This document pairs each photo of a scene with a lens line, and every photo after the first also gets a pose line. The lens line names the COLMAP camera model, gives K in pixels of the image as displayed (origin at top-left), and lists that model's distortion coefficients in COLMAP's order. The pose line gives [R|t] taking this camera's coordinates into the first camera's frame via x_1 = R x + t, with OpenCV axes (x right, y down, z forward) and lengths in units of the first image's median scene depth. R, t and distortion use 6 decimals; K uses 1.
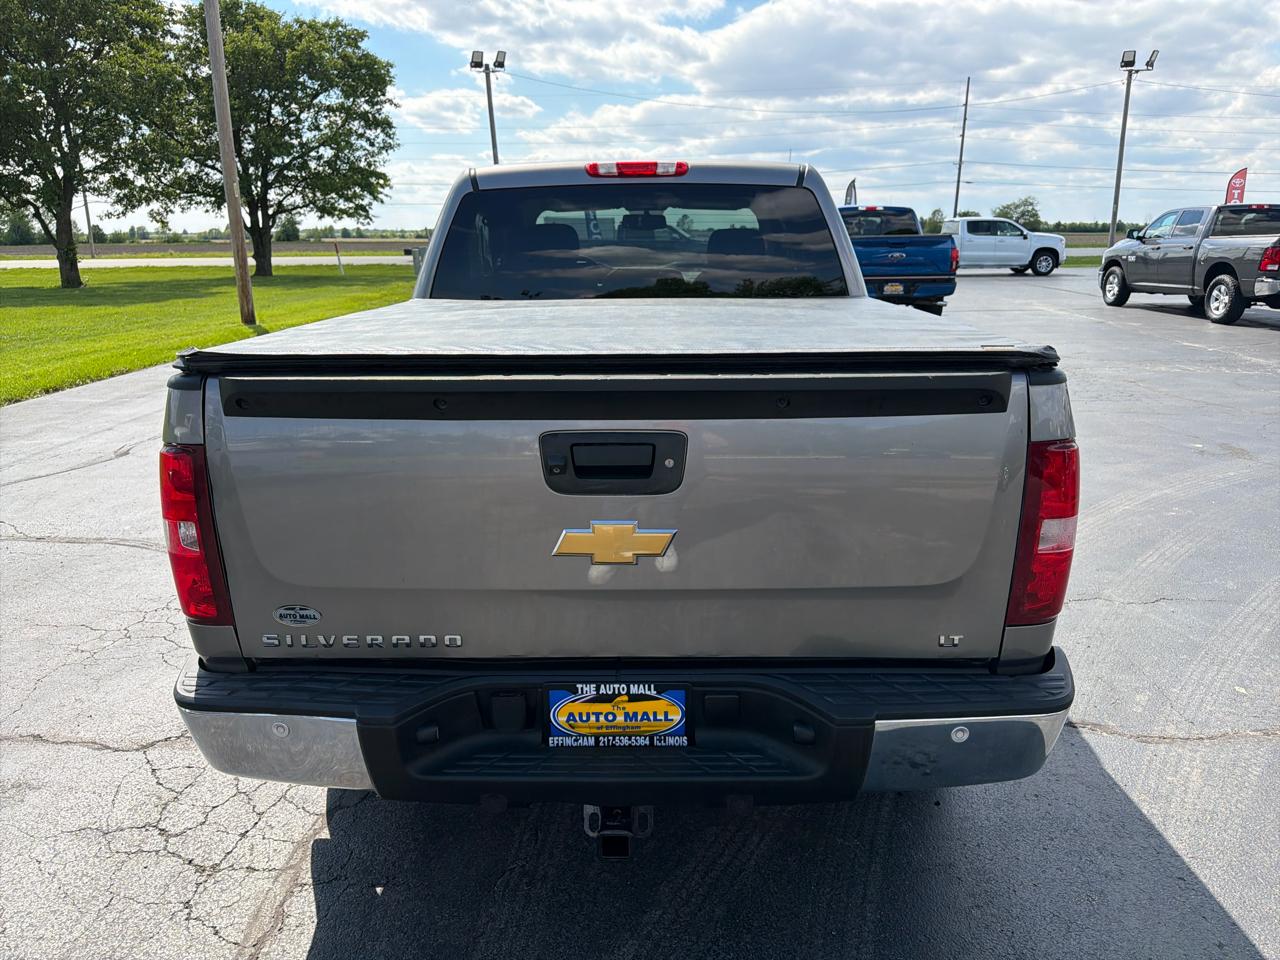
lens RADIAL K [[926.6, 0, 645.2], [0, 926.6, 480.0], [0, 0, 1]] dist [0.011891, -0.011428]
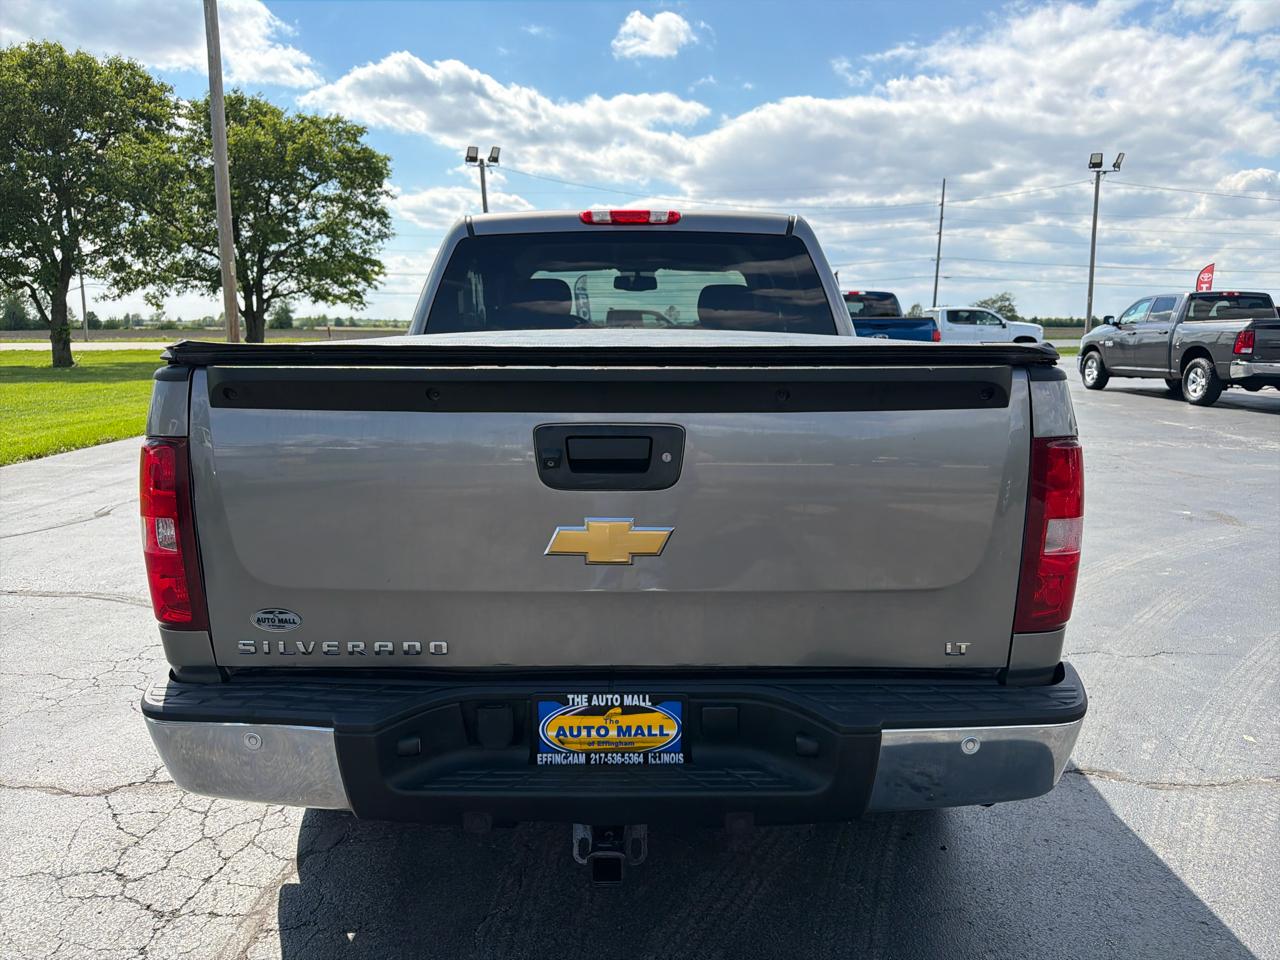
lens RADIAL K [[926.6, 0, 645.4], [0, 926.6, 474.6], [0, 0, 1]] dist [0.011891, -0.011428]
pose [[0.999875, 0.006240, 0.014504, -0.001308], [-0.004753, 0.994939, -0.100373, 0.012580], [-0.015057, 0.100292, 0.994844, 0.003917]]
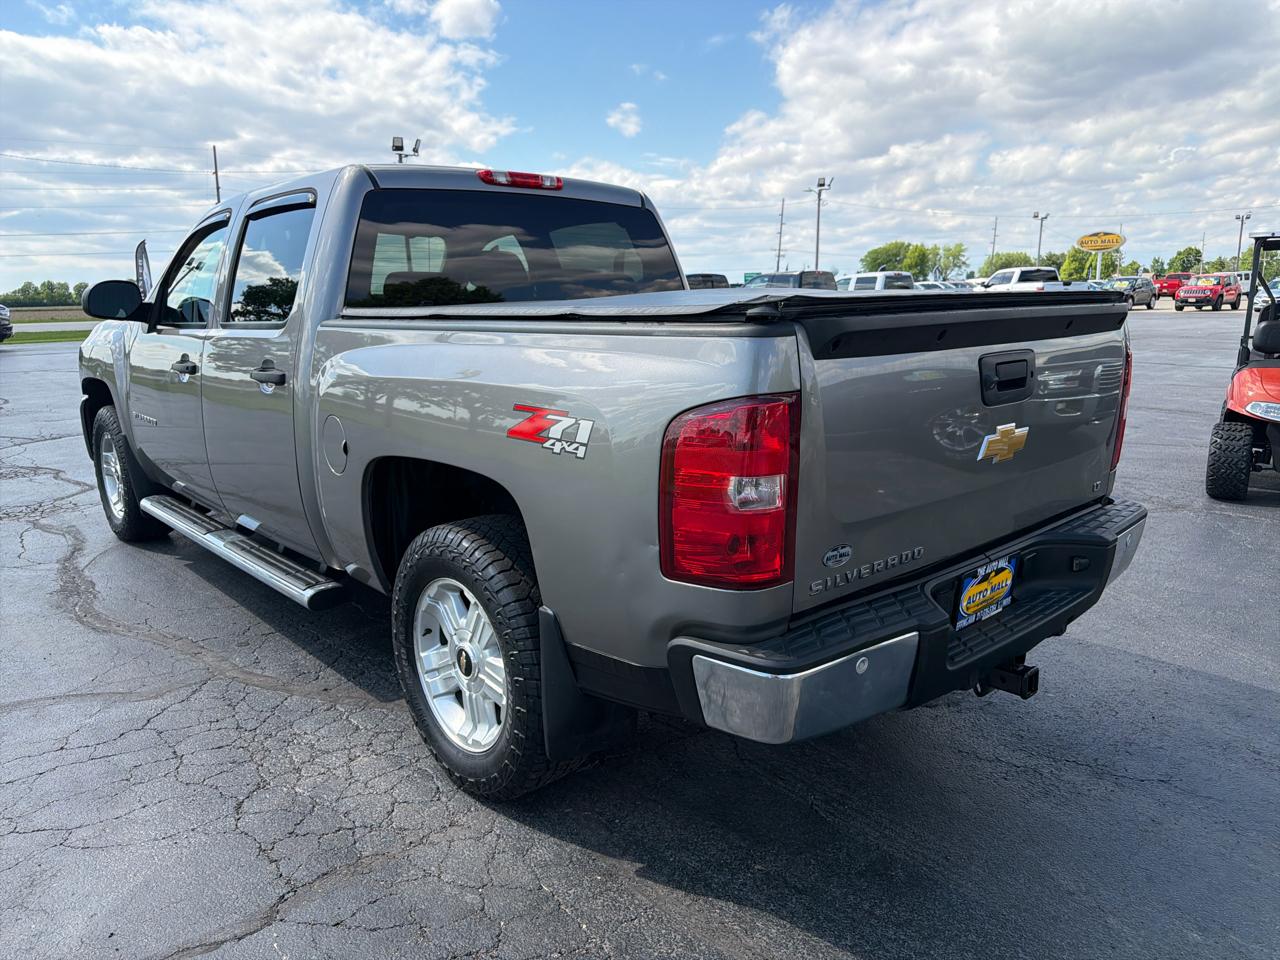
lens RADIAL K [[926.6, 0, 639.7], [0, 926.6, 496.8], [0, 0, 1]] dist [0.011891, -0.011428]
pose [[0.729476, -0.146757, 0.668077, -0.167467], [0.183999, 0.982812, 0.014985, 0.003672], [-0.658793, 0.111995, 0.743941, 0.051853]]
